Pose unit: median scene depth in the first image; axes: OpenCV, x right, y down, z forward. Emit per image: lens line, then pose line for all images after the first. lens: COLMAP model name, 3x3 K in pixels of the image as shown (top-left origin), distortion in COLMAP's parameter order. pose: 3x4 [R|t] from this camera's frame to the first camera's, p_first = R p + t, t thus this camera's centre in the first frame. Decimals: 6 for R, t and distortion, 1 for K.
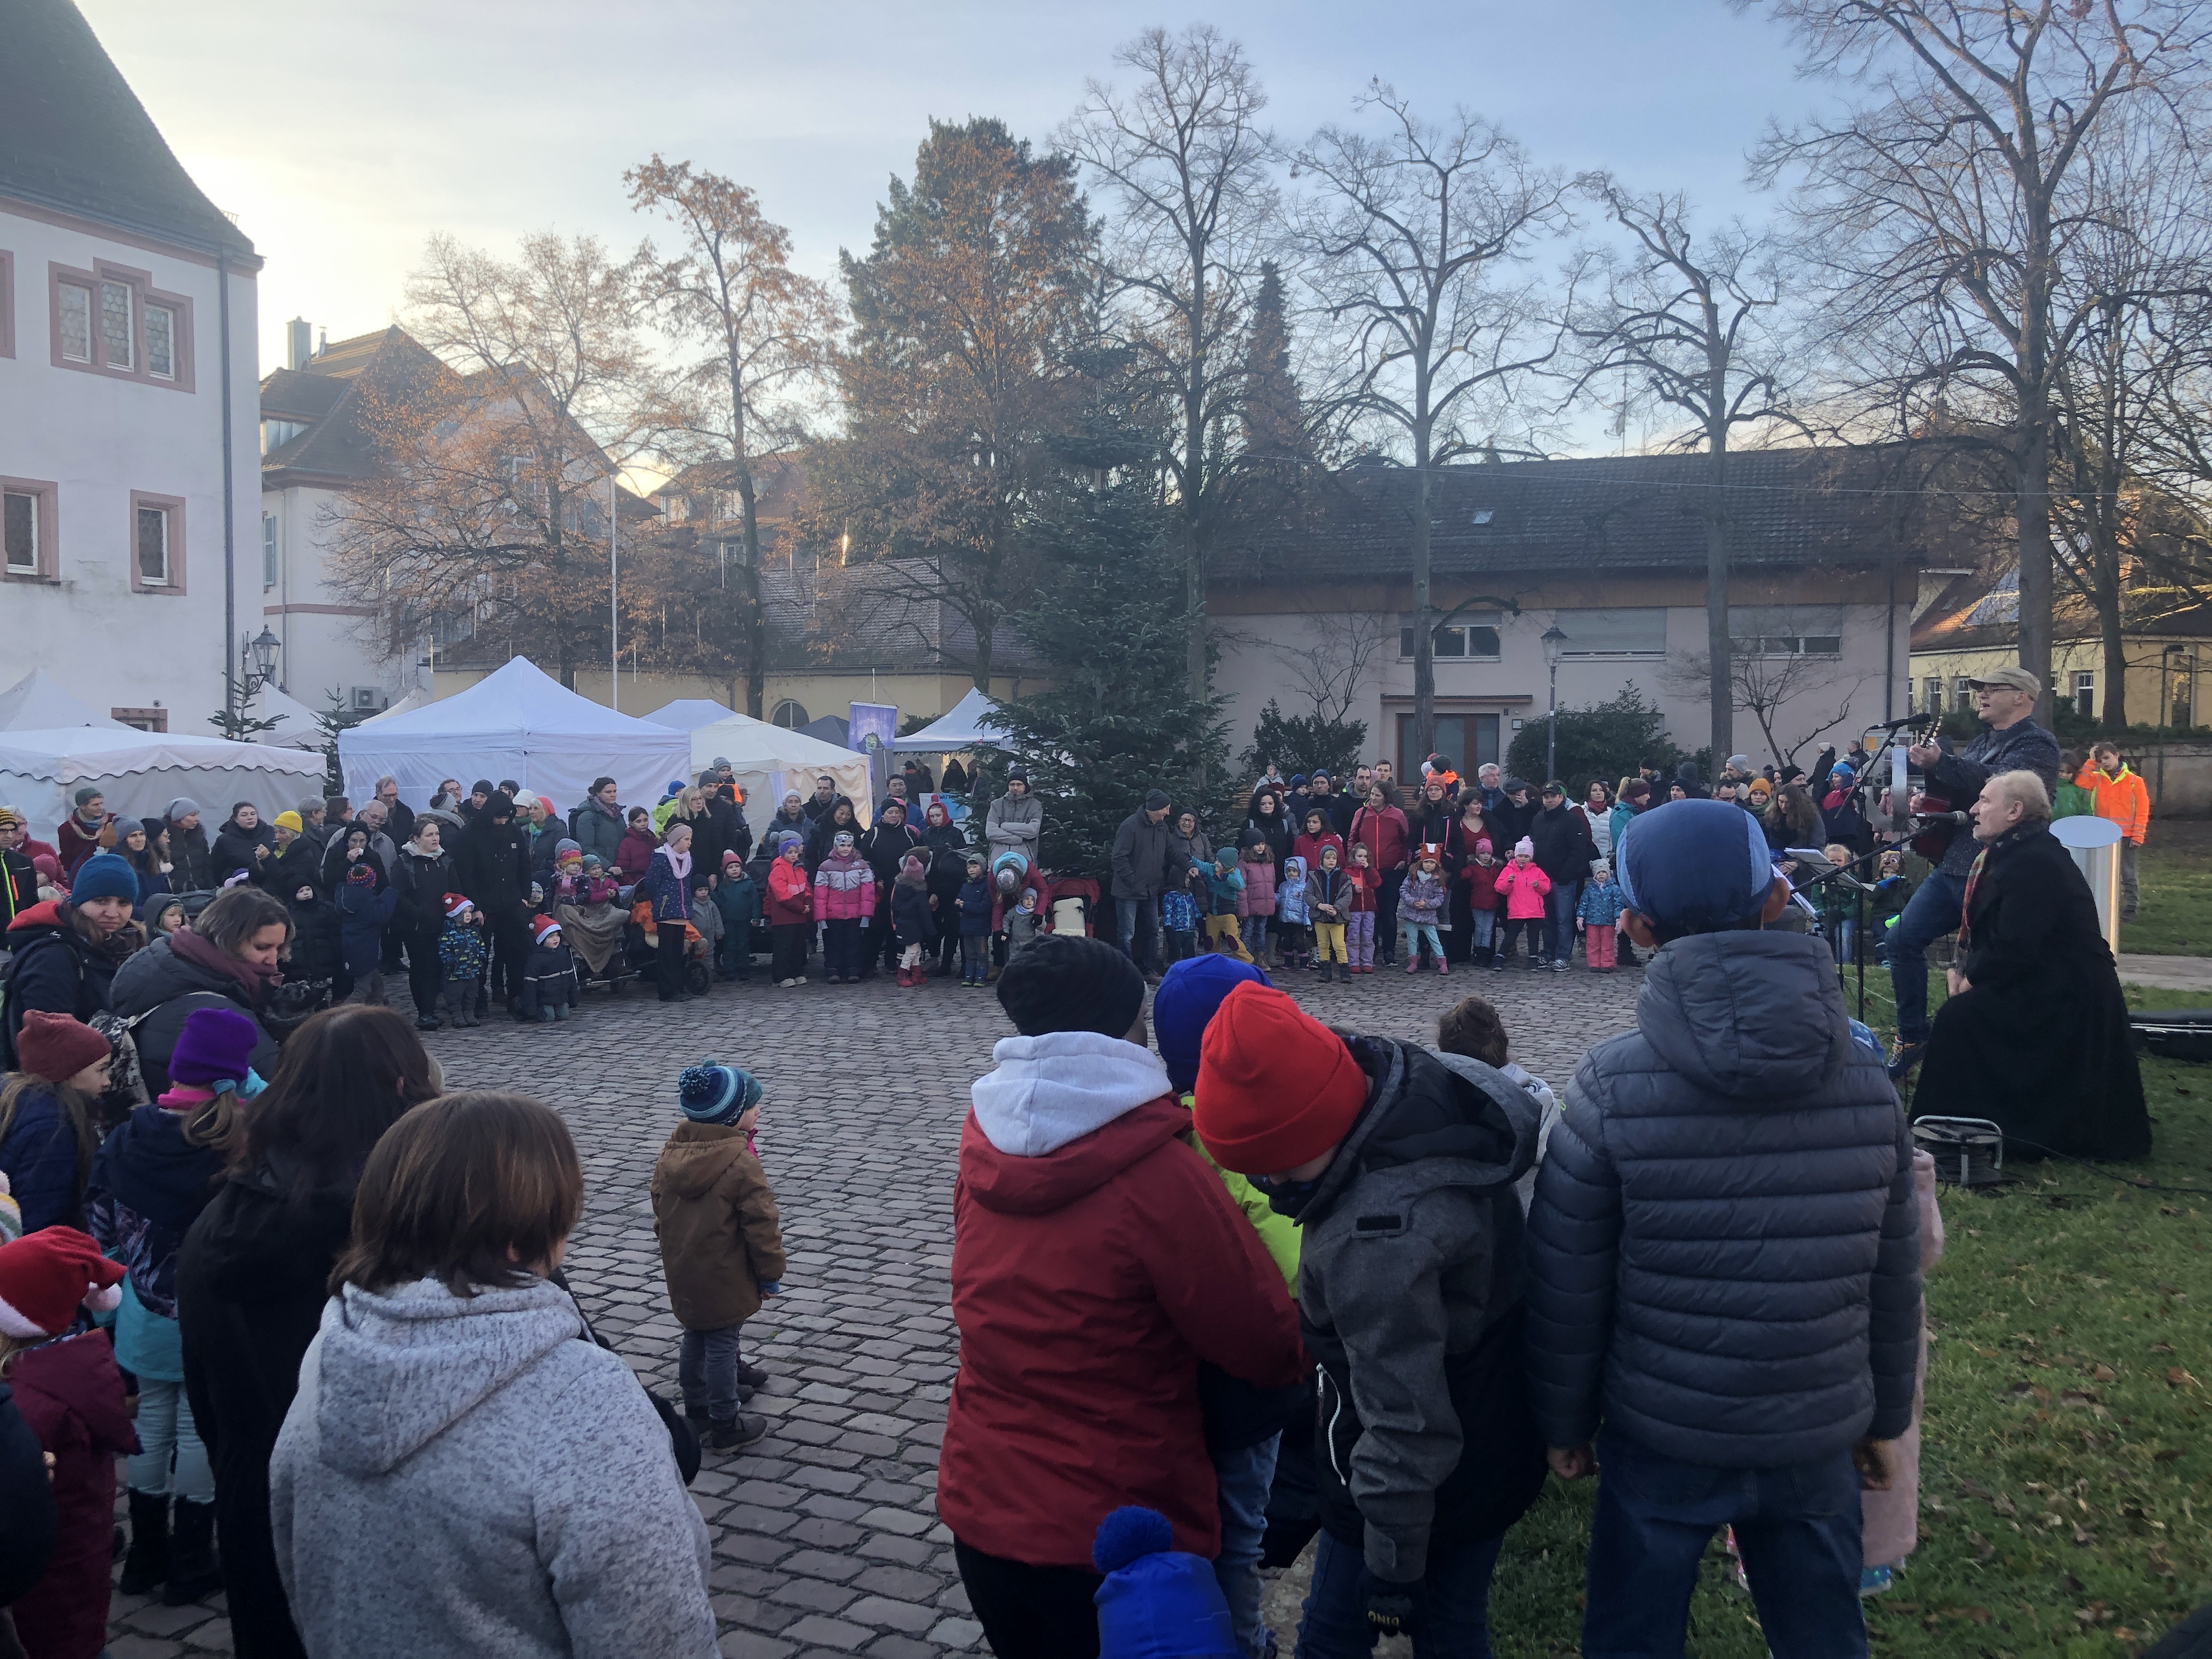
lens RADIAL K [[1808.8, 0, 1100.8], [0, 1808.8, 831.0], [0, 0, 1]] dist [0.004441, 0.003435]
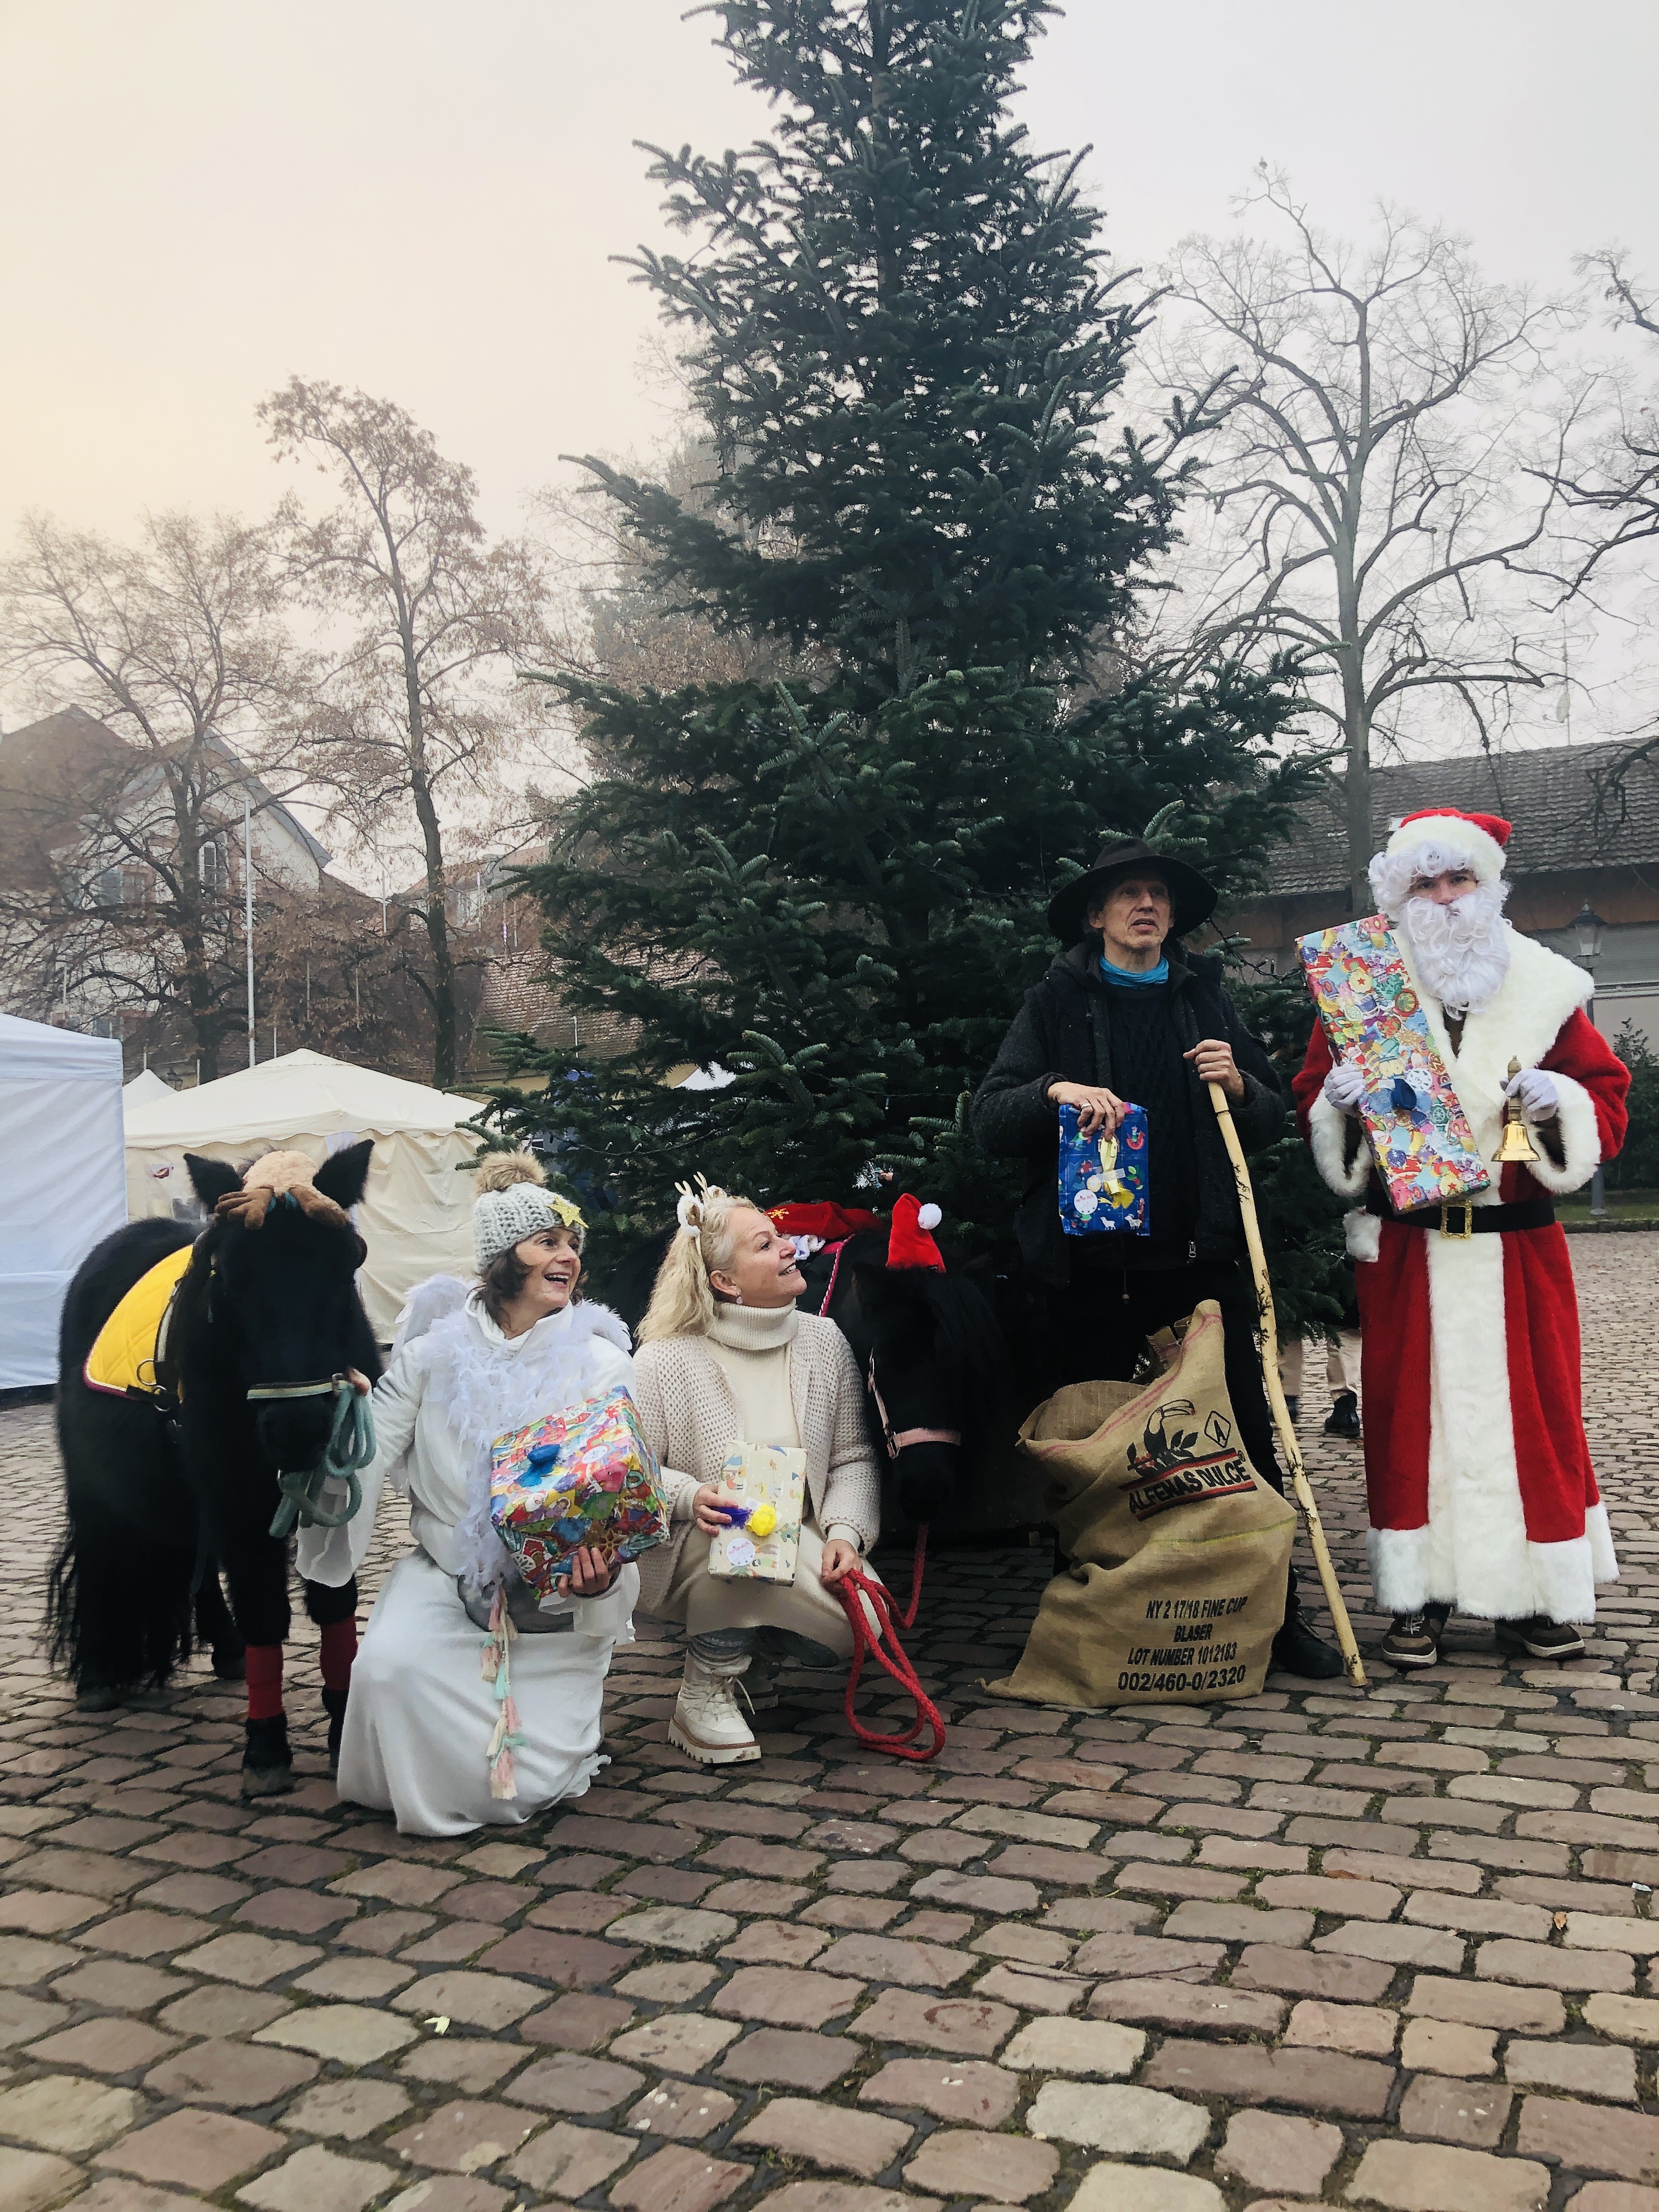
lens RADIAL K [[1808.8, 0, 847.3], [0, 1808.8, 1104.2], [0, 0, 1]] dist [0.004441, 0.003435]
pose [[0.998753, -0.036532, -0.034022, 0.000089], [0.032931, 0.994343, -0.100987, 0.014052], [0.037519, 0.099740, 0.994306, 0.280814]]
